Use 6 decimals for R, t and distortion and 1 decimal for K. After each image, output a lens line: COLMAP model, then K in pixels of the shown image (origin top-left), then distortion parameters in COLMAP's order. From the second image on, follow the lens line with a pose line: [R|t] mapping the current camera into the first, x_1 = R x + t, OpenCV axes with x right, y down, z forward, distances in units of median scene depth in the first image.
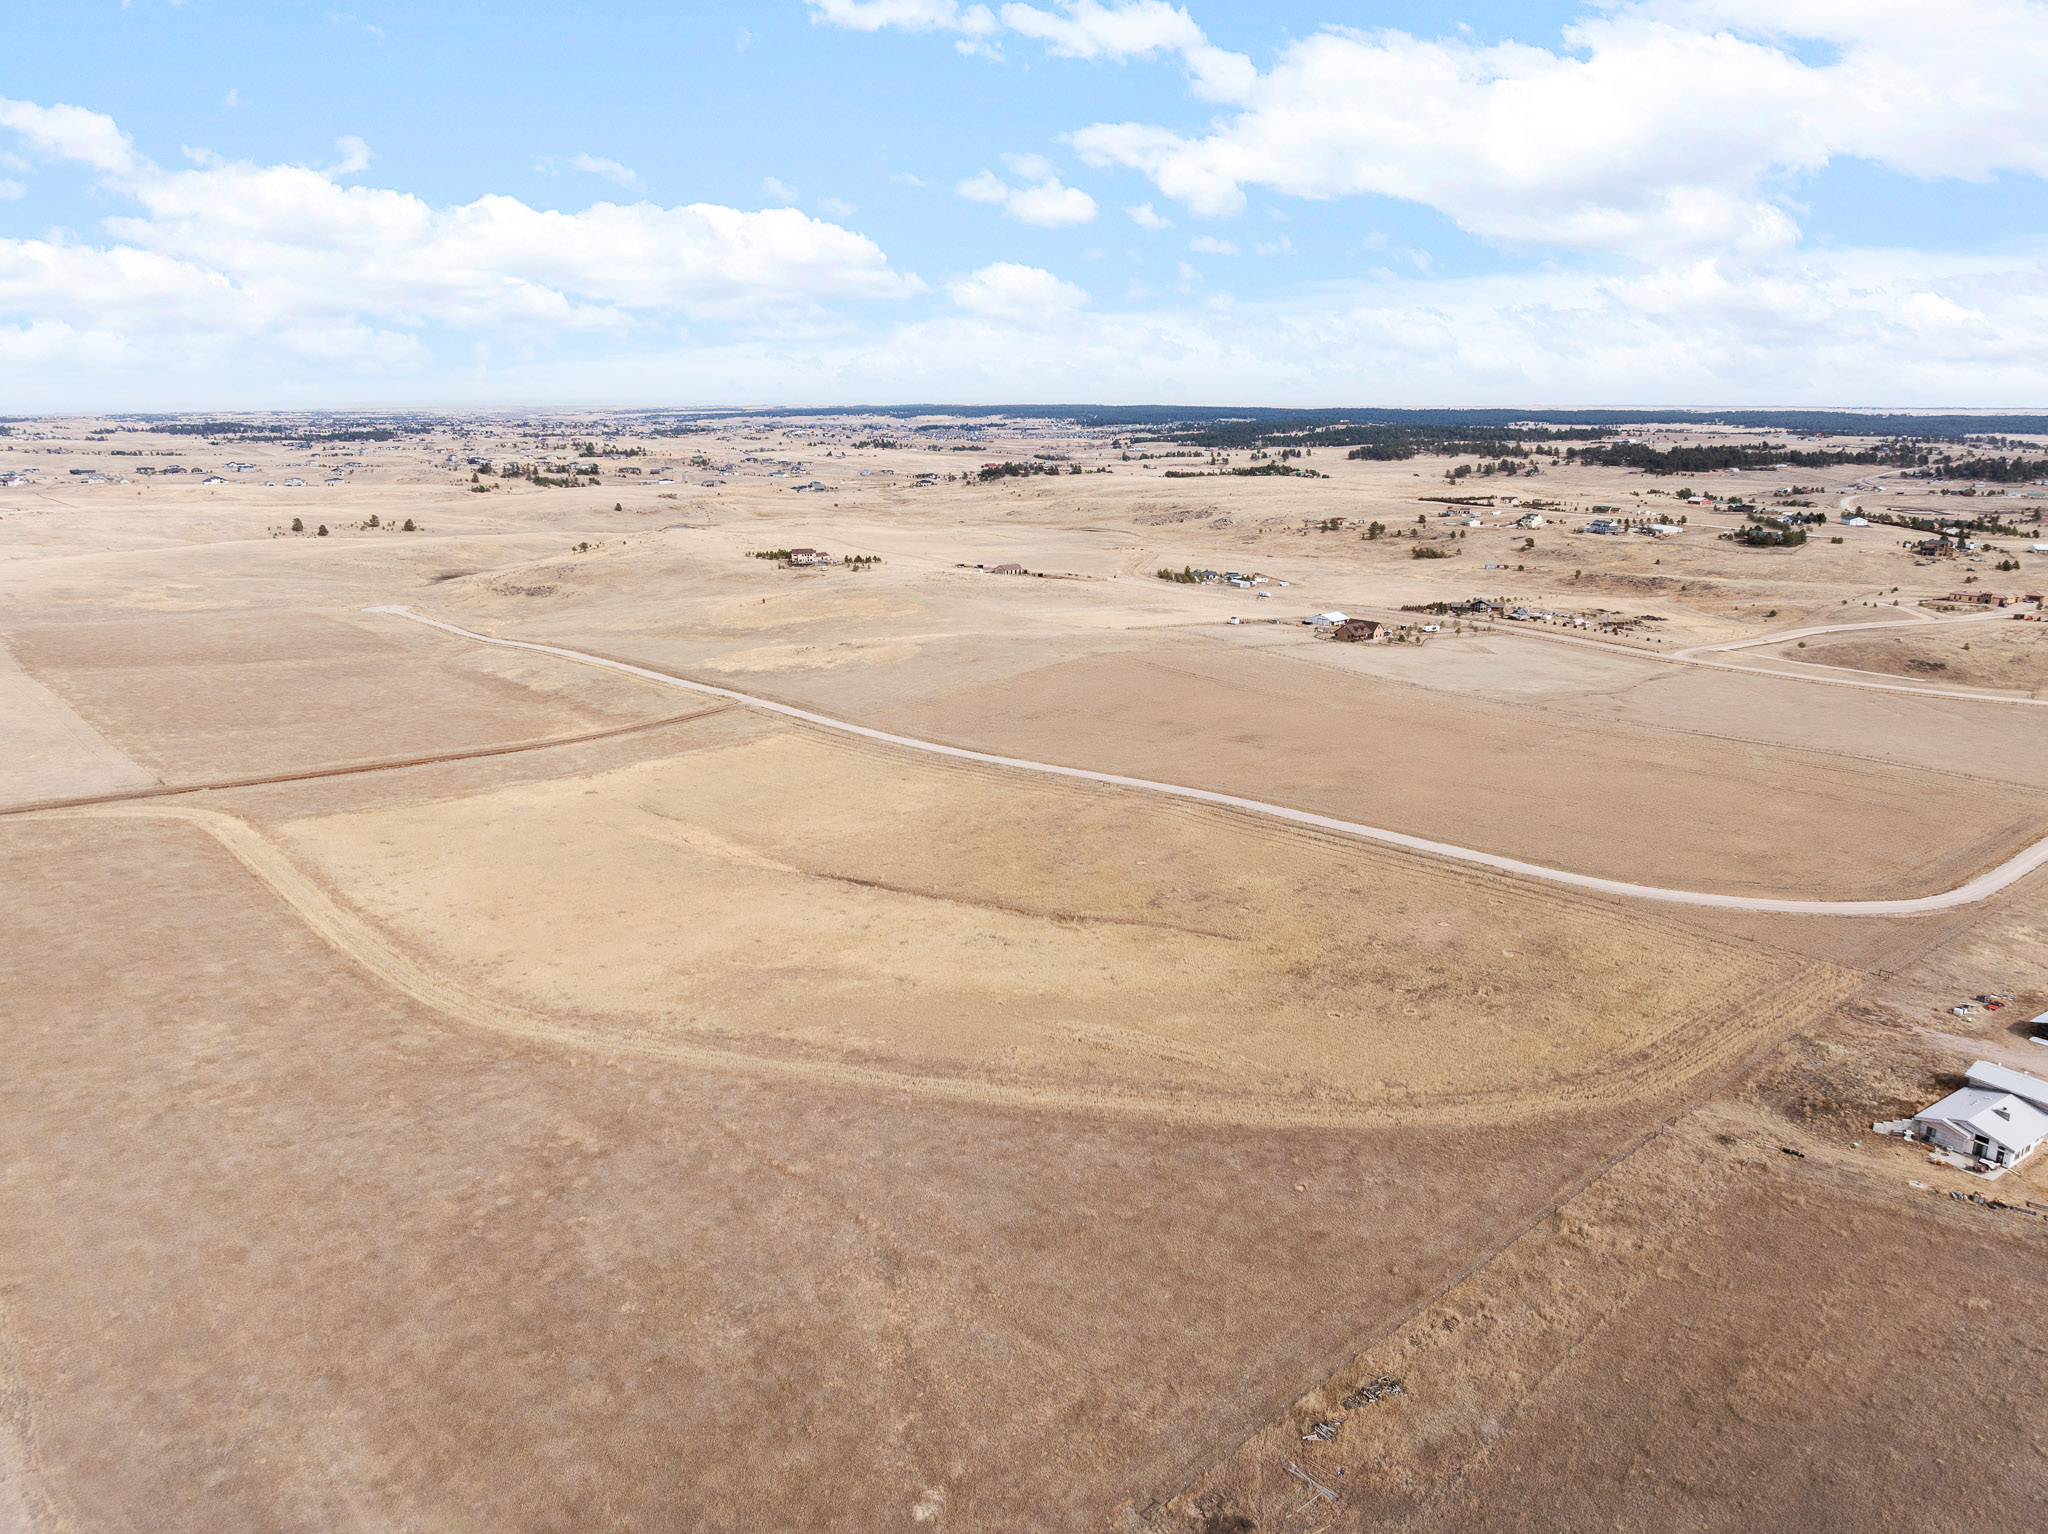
lens RADIAL K [[1433.3, 0, 1024.0], [0, 1433.3, 767.0], [0, 0, 1]] dist [-0.033529, 0.001567]
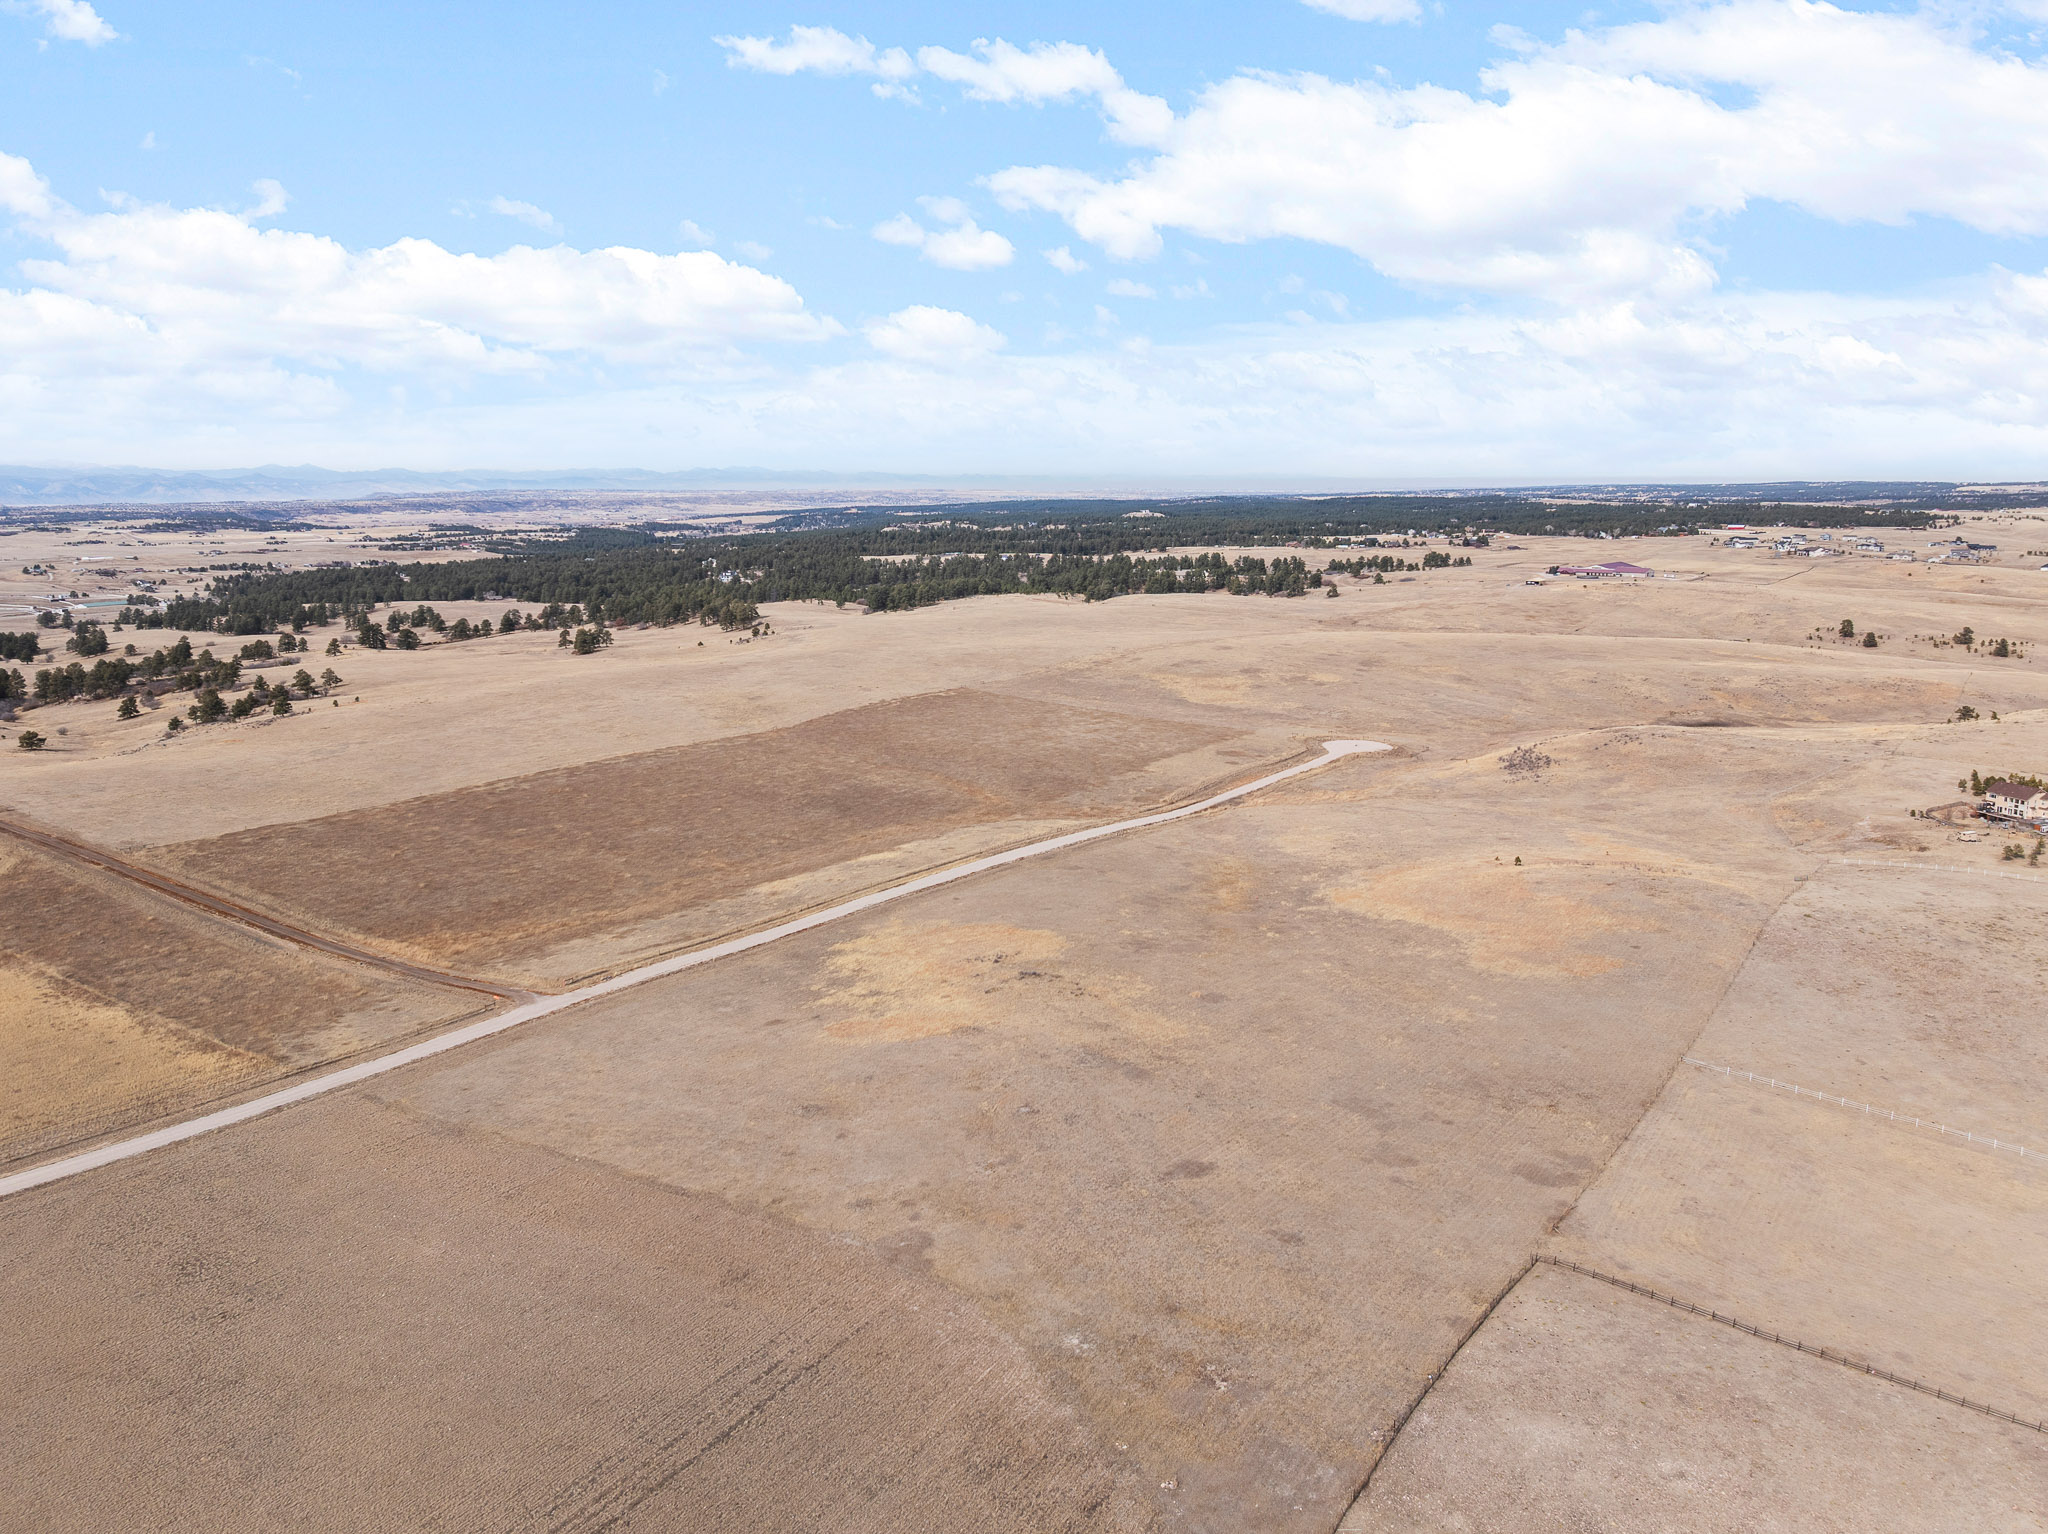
lens RADIAL K [[1495.0, 0, 1024.0], [0, 1495.0, 767.0], [0, 0, 1]] dist [-0.047307, -0.002136]
pose [[0.200791, 0.185435, -0.961923, 0.096087], [-0.236228, 0.962110, 0.136161, -0.063436], [0.950726, 0.199893, 0.236988, 0.256815]]
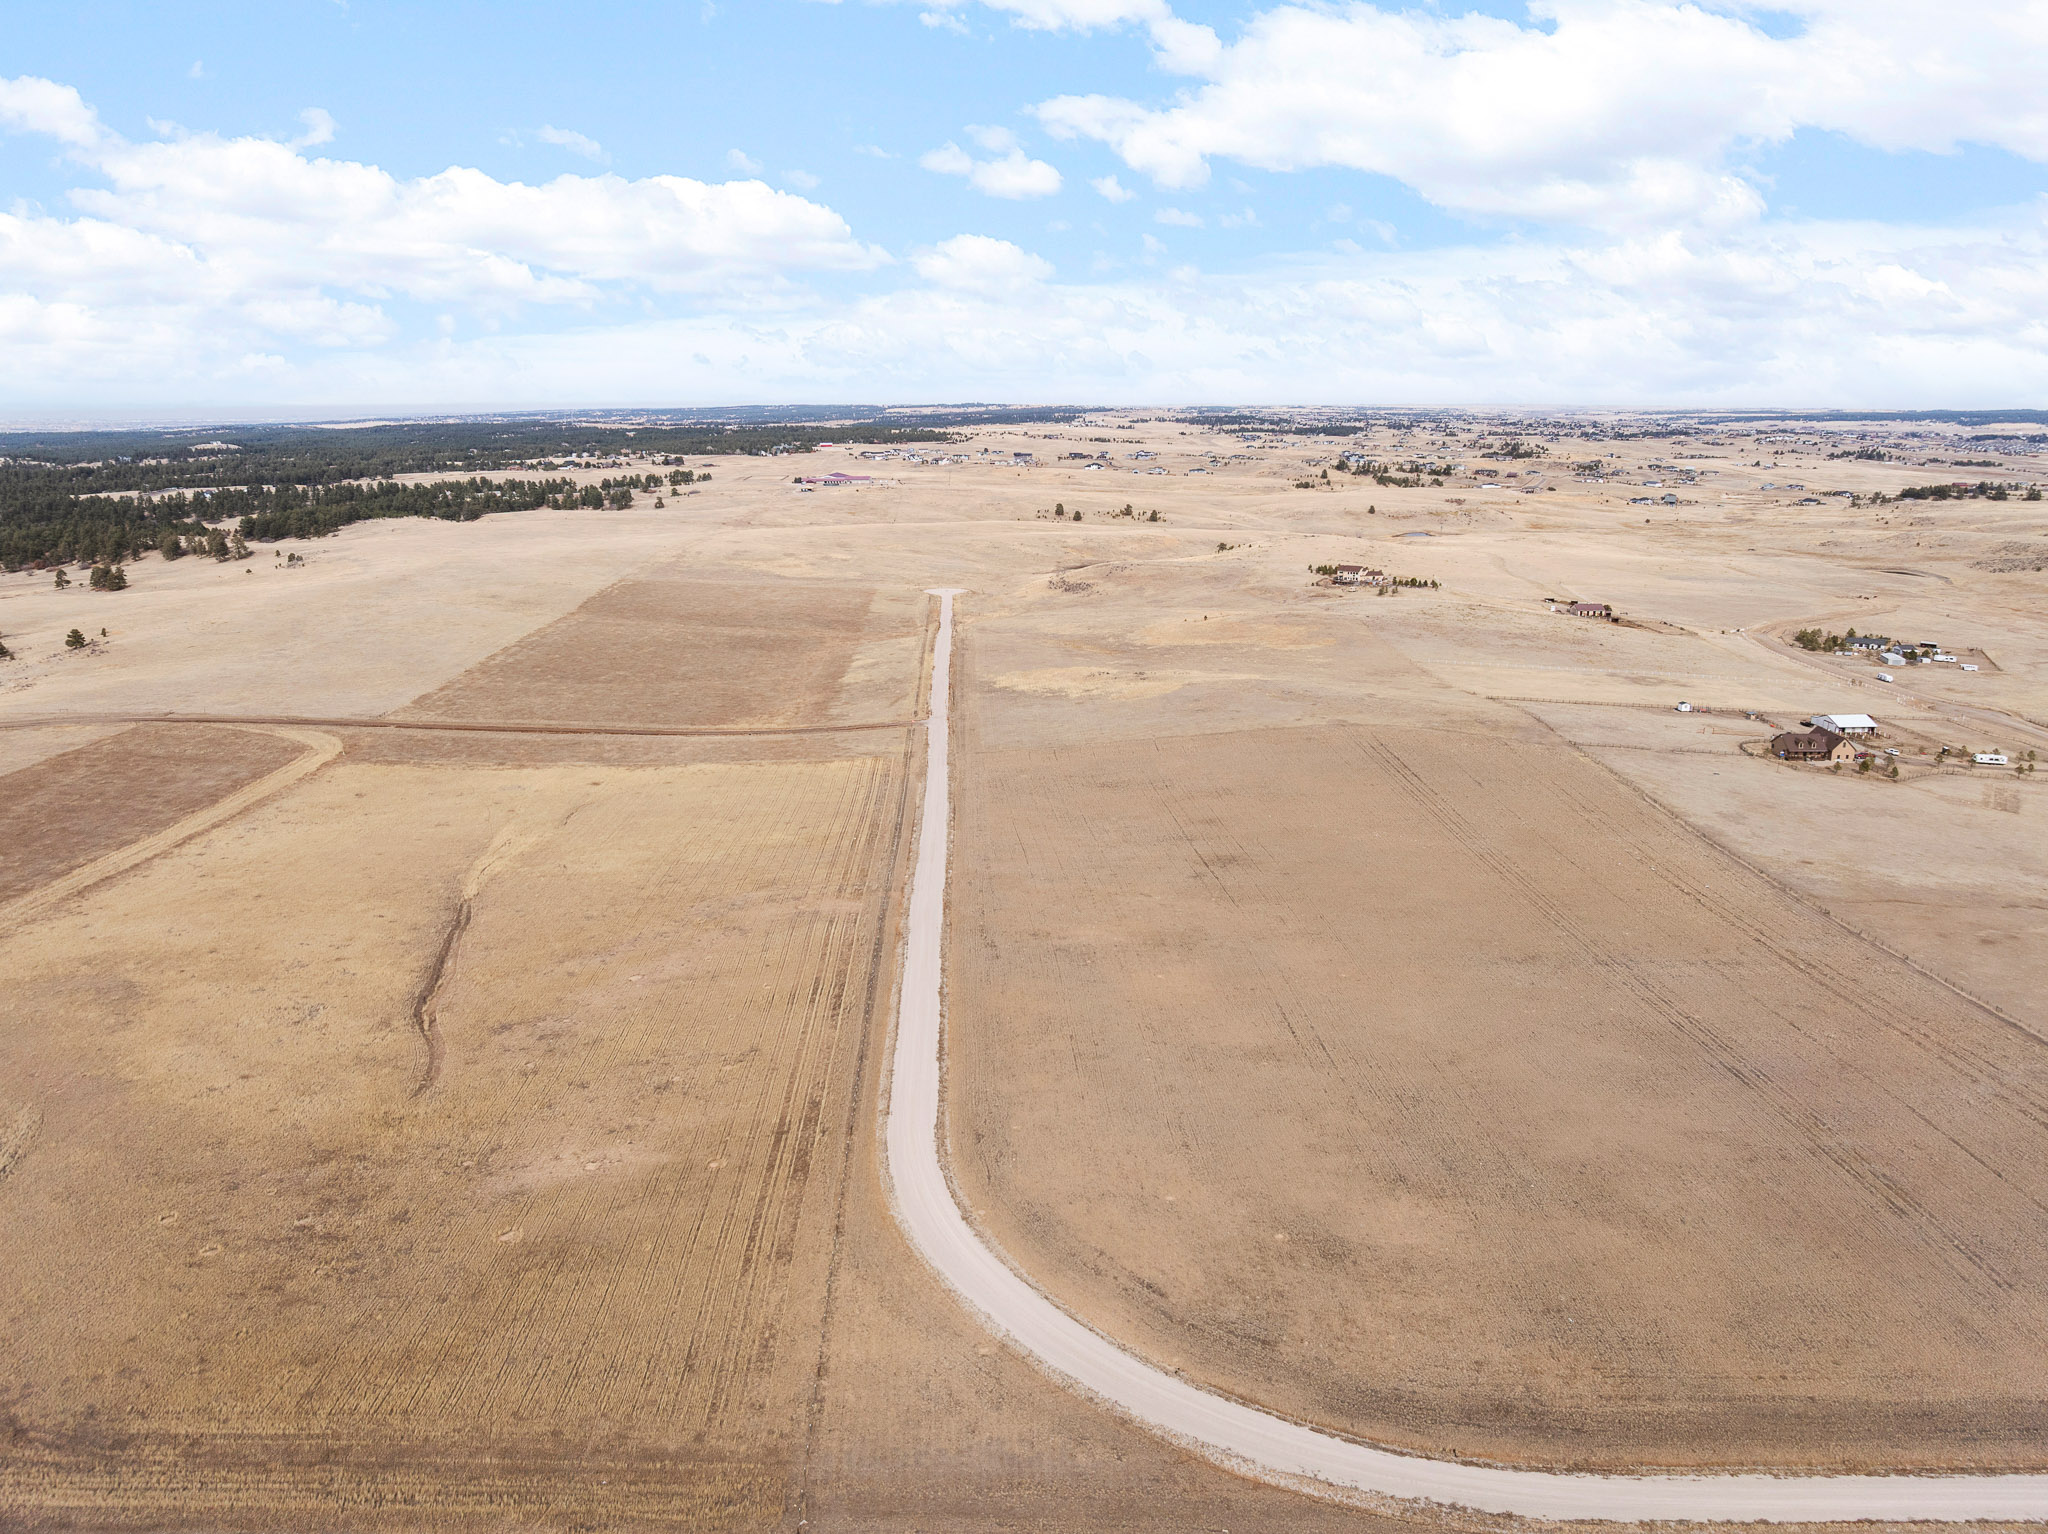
lens RADIAL K [[1407.5, 0, 1024.0], [0, 1407.5, 767.0], [0, 0, 1]] dist [-0.033990, 0.000559]
pose [[0.769876, 0.161796, -0.617344, 0.111040], [-0.158474, 0.985498, 0.060653, -0.020497], [0.618205, 0.051138, 0.784352, 0.076458]]
